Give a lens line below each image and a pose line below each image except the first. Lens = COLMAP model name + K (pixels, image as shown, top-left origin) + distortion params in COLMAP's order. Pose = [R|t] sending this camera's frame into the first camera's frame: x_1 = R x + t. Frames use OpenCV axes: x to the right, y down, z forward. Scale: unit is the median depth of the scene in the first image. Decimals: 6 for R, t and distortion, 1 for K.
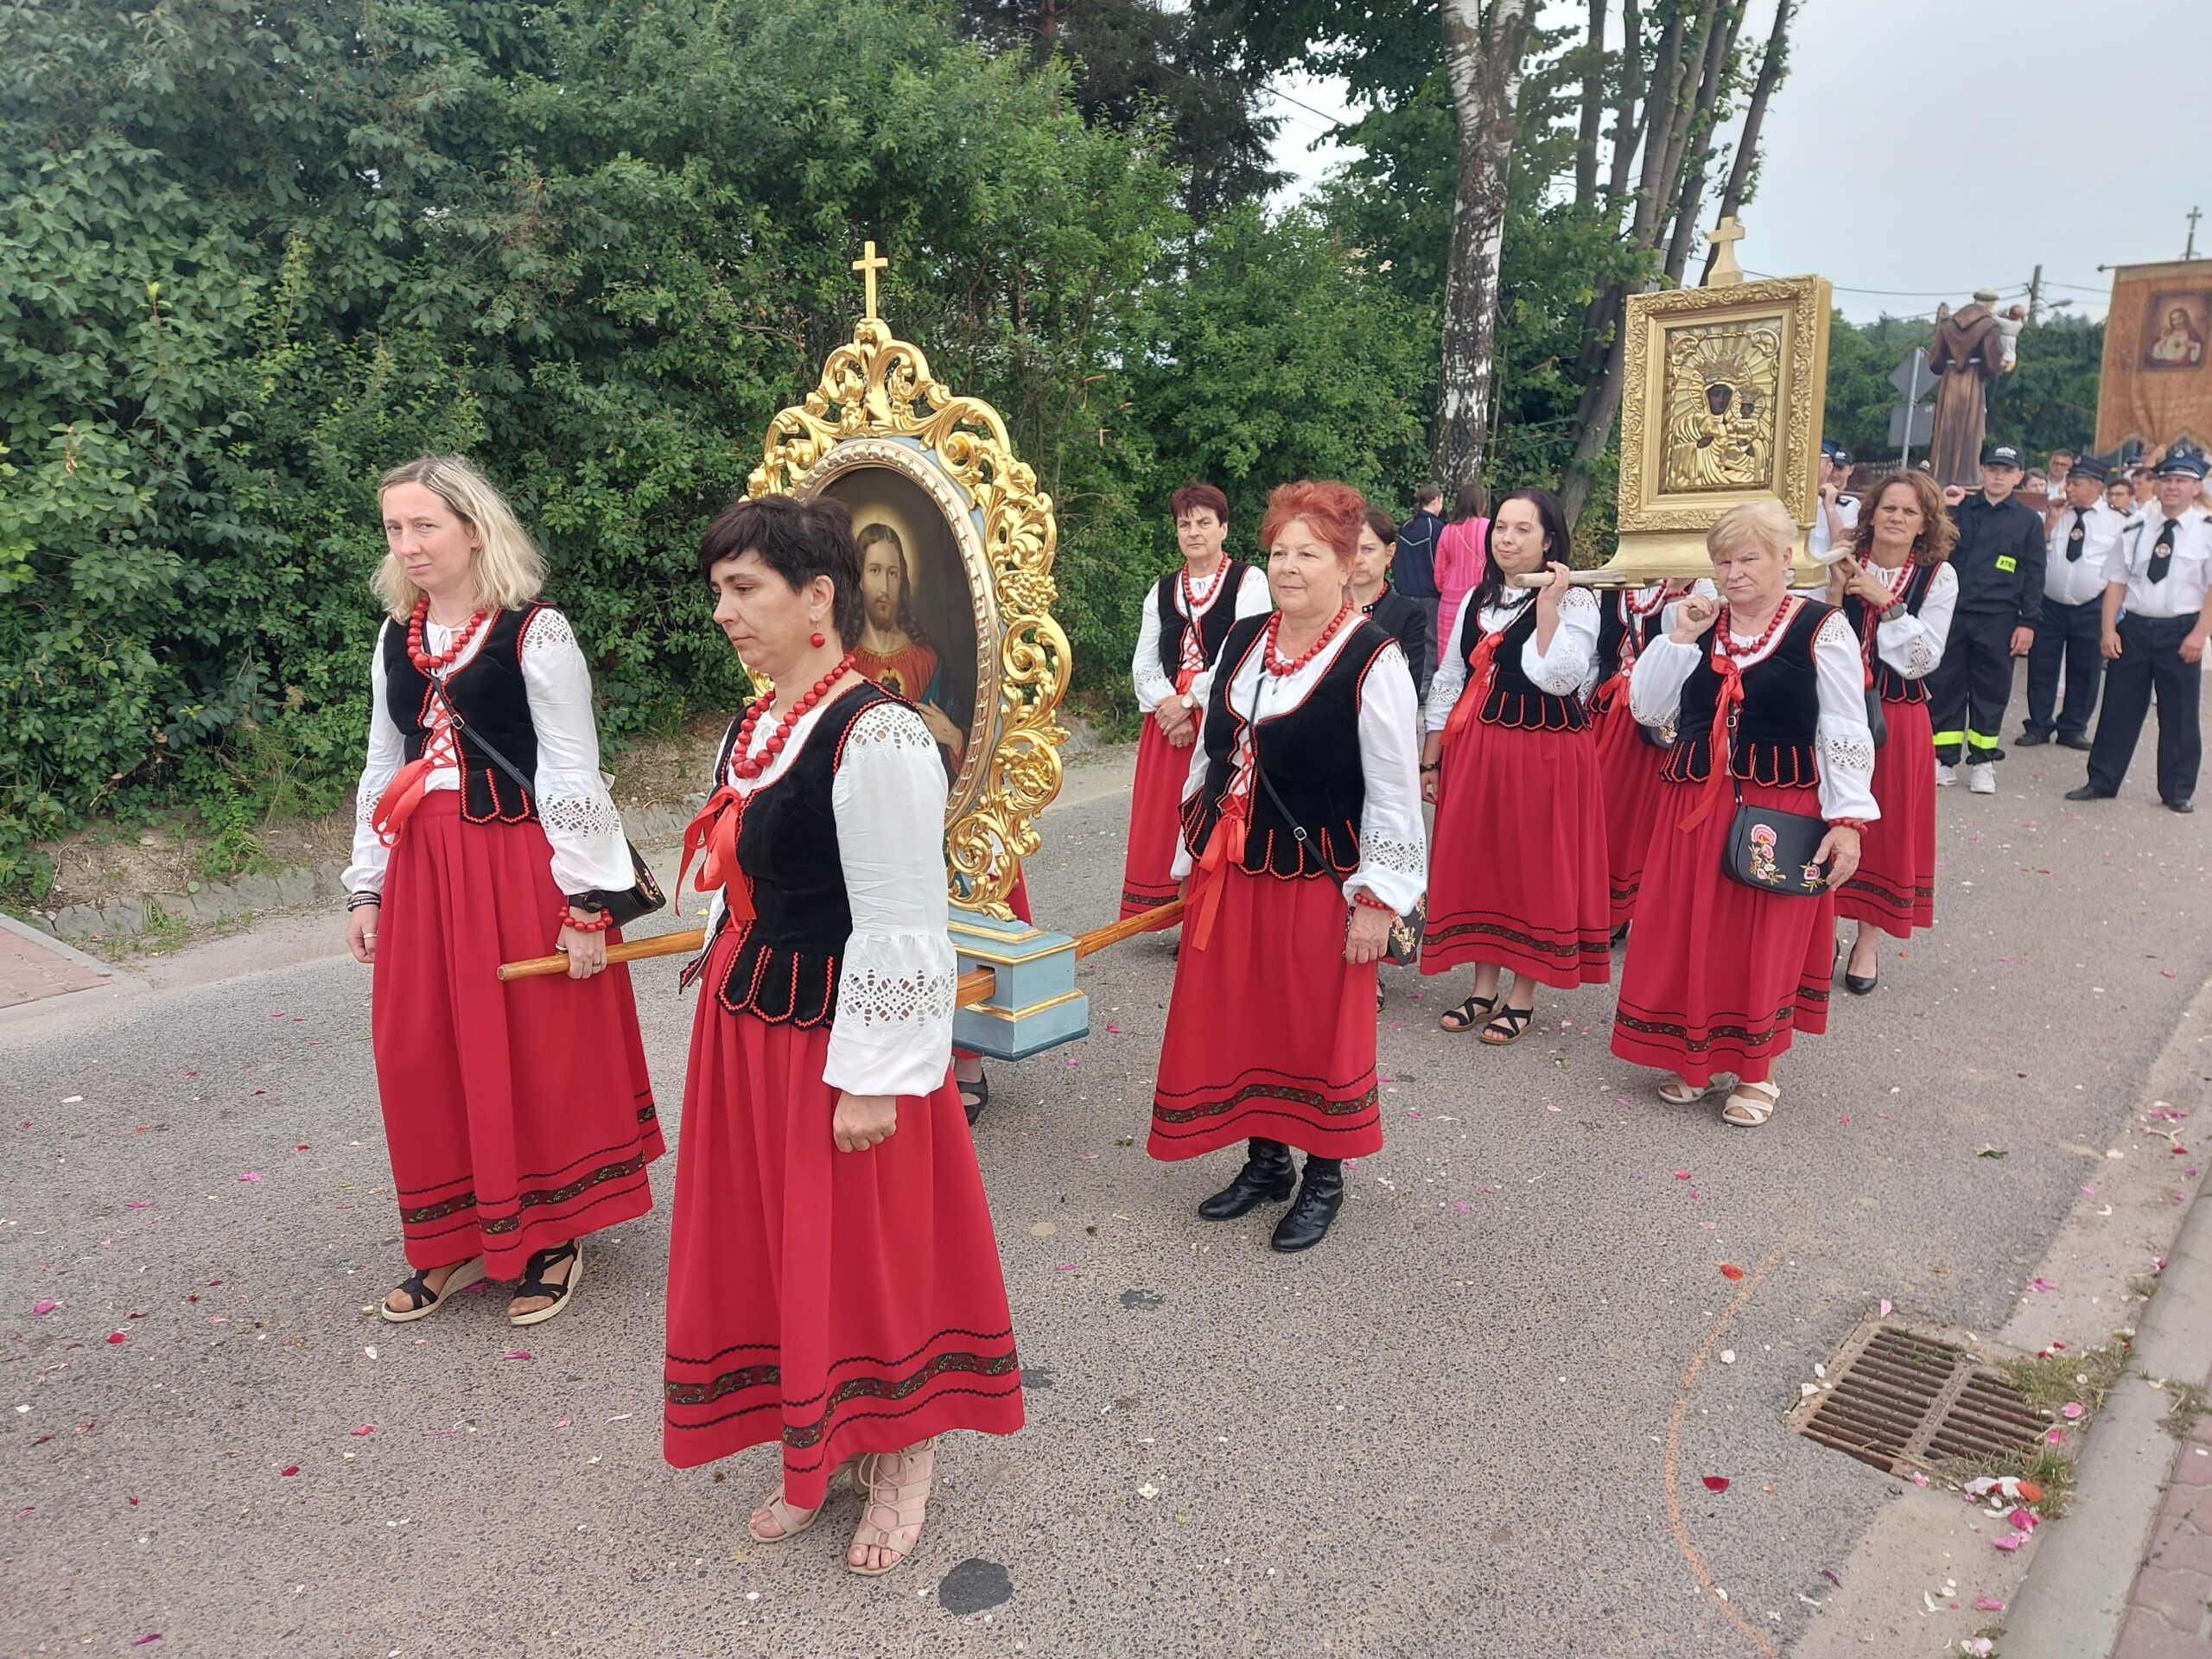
lens RADIAL K [[1573.5, 0, 1115.2], [0, 1573.5, 844.6], [0, 0, 1]] dist [0.081859, -0.074053]
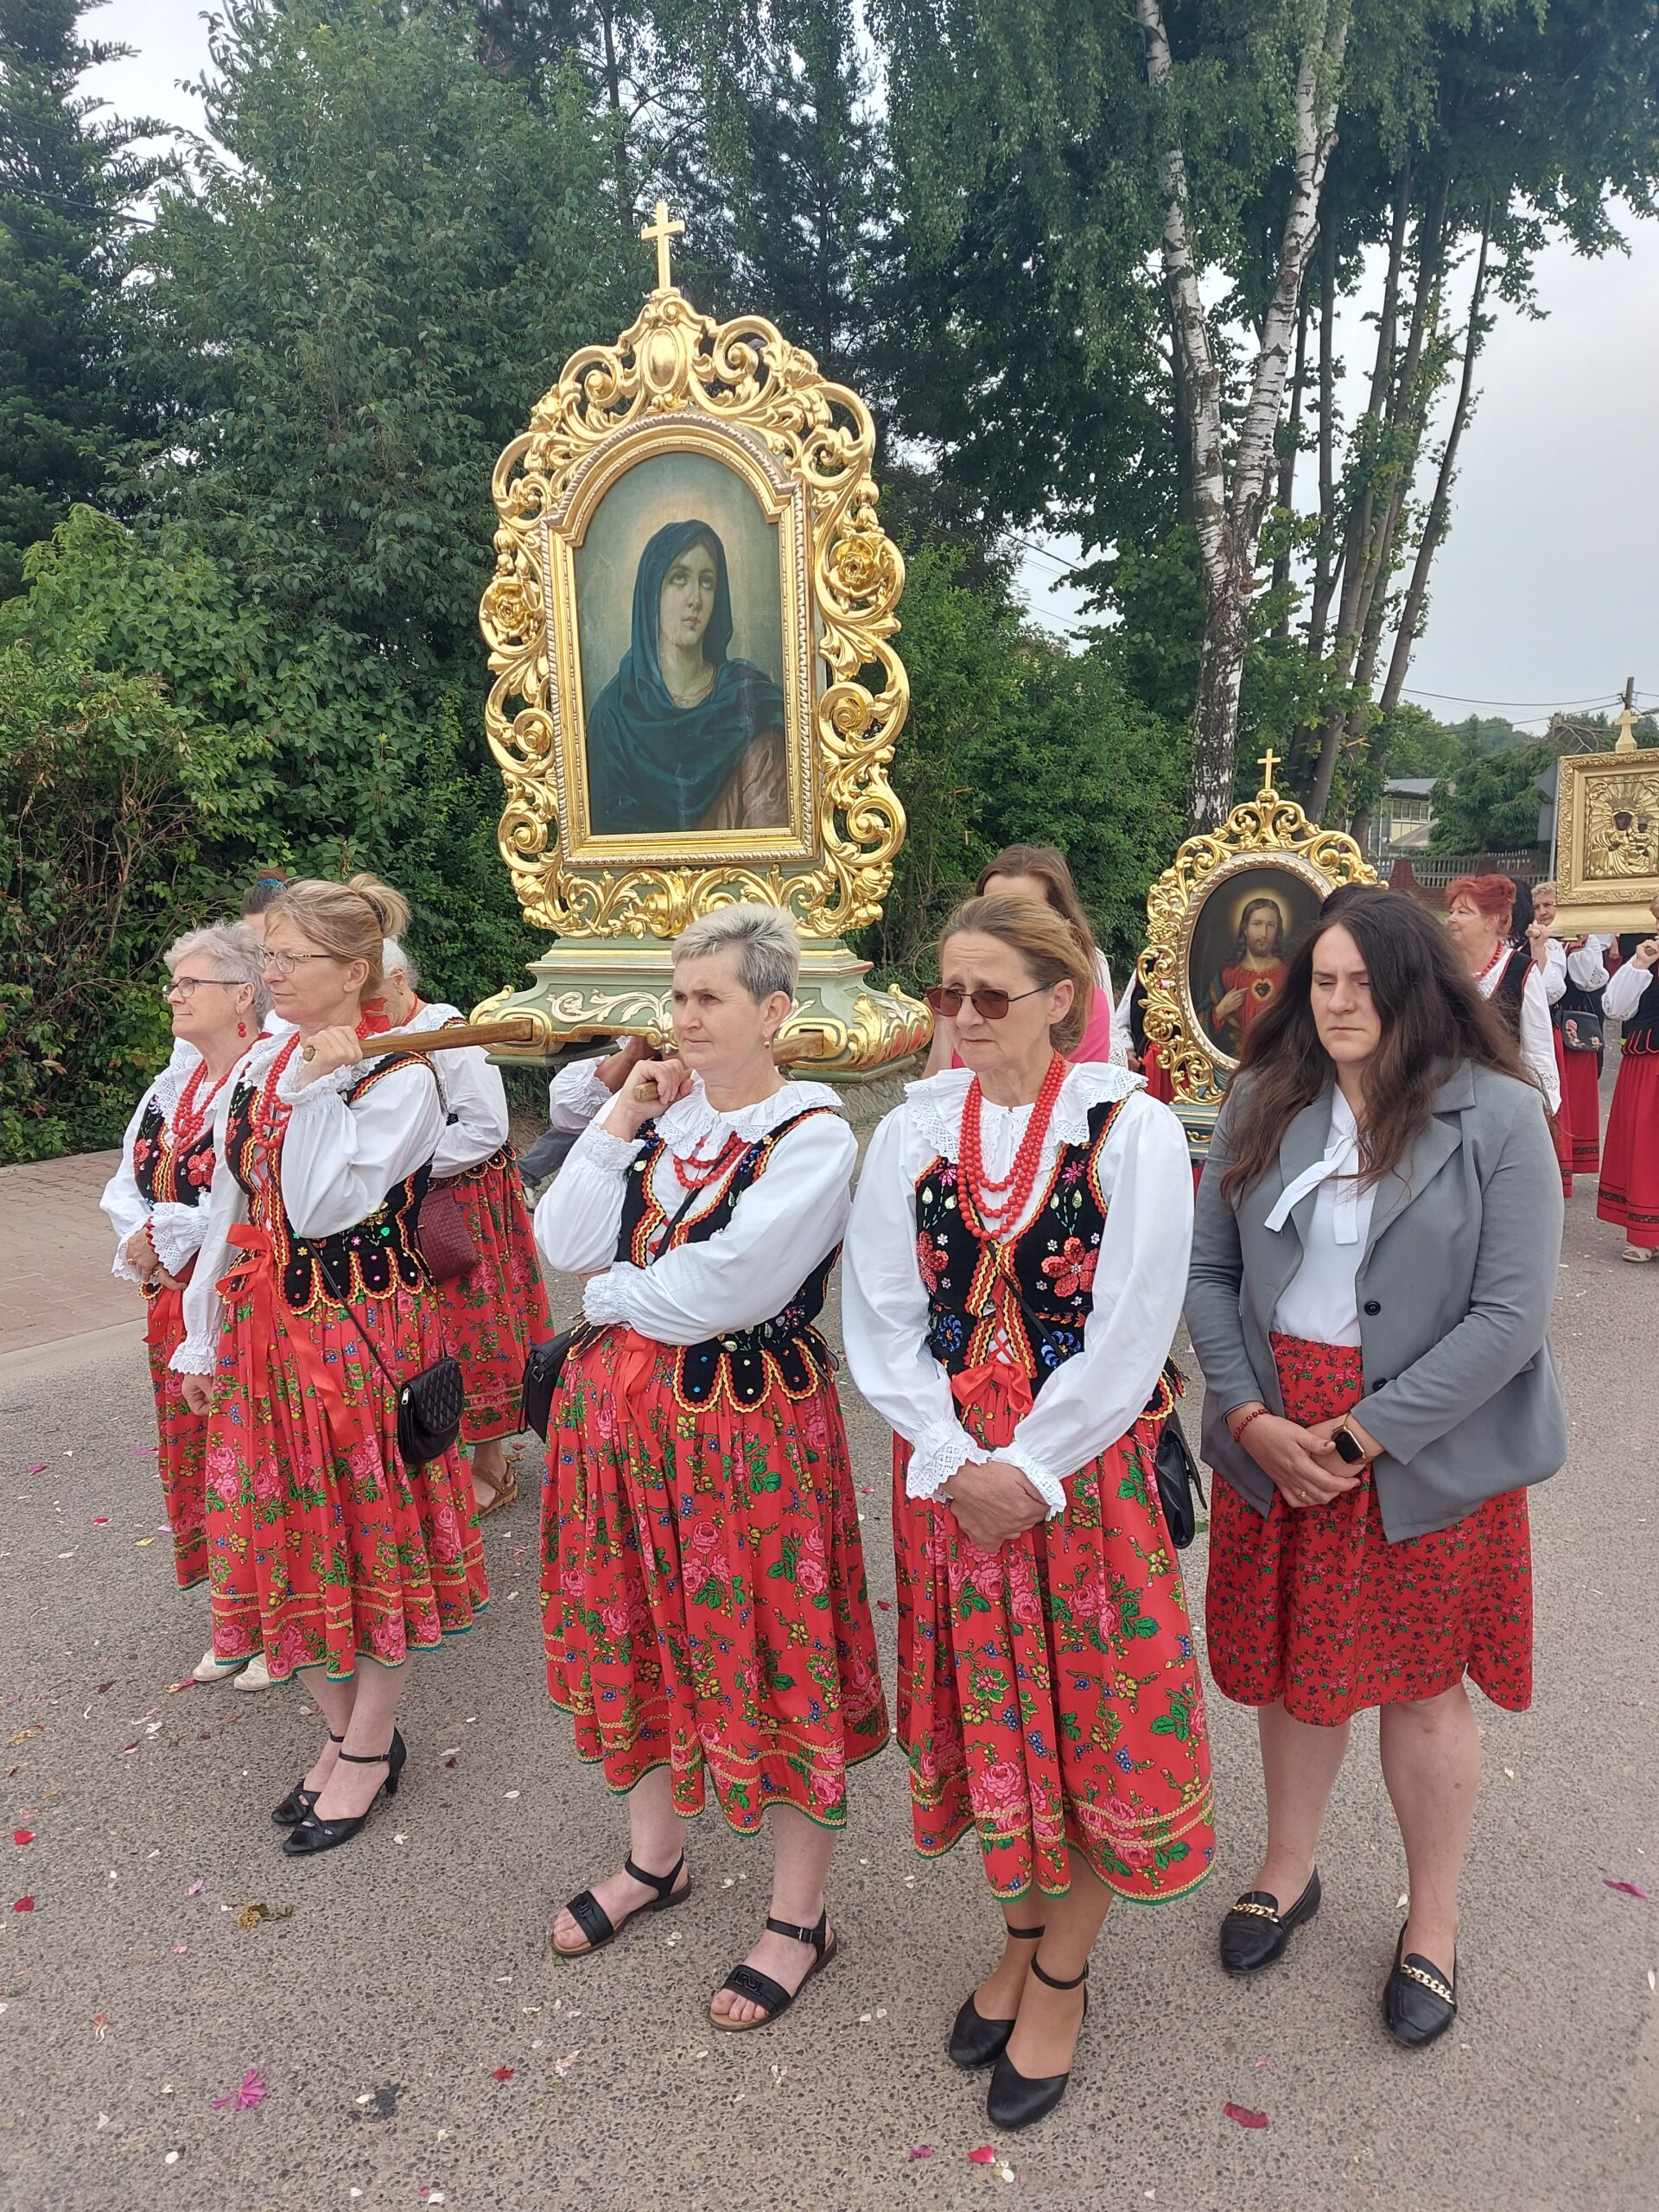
lens RADIAL K [[1573.5, 0, 817.0], [0, 1573.5, 1120.7], [0, 0, 1]] dist [0.081859, -0.074053]
pose [[0.998447, -0.011715, 0.054460, -0.152329], [0.015435, 0.997538, -0.068410, 0.033597], [-0.053525, 0.069144, 0.996170, -0.153436]]
